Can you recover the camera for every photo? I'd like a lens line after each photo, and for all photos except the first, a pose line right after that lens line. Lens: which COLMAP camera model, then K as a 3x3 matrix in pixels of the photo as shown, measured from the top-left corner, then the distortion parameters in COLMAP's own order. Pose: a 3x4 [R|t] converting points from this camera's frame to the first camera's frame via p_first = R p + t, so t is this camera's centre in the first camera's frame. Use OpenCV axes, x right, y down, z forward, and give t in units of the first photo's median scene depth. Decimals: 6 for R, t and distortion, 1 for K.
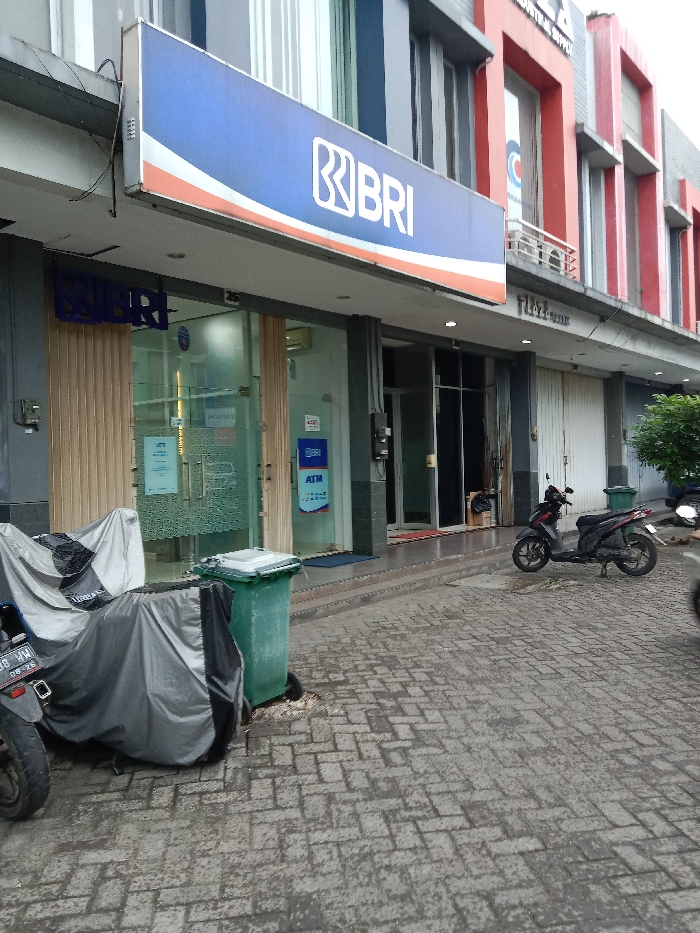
lens RADIAL K [[757.3, 0, 349.5], [0, 757.3, 466.7], [0, 0, 1]] dist [-0.009890, -0.016511]
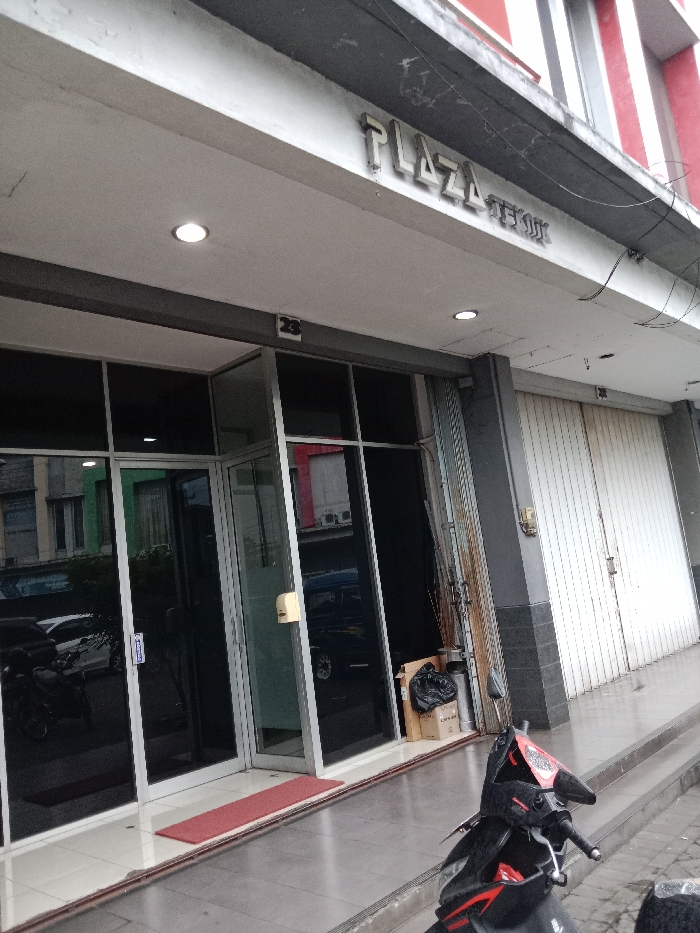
lens RADIAL K [[757.3, 0, 347.9], [0, 757.3, 440.9], [0, 0, 1]] dist [-0.009890, -0.016511]
pose [[0.991895, -0.110132, -0.063368, 0.169585], [0.096692, 0.977802, -0.185886, -0.016391], [0.082433, 0.178252, 0.980526, 0.526406]]
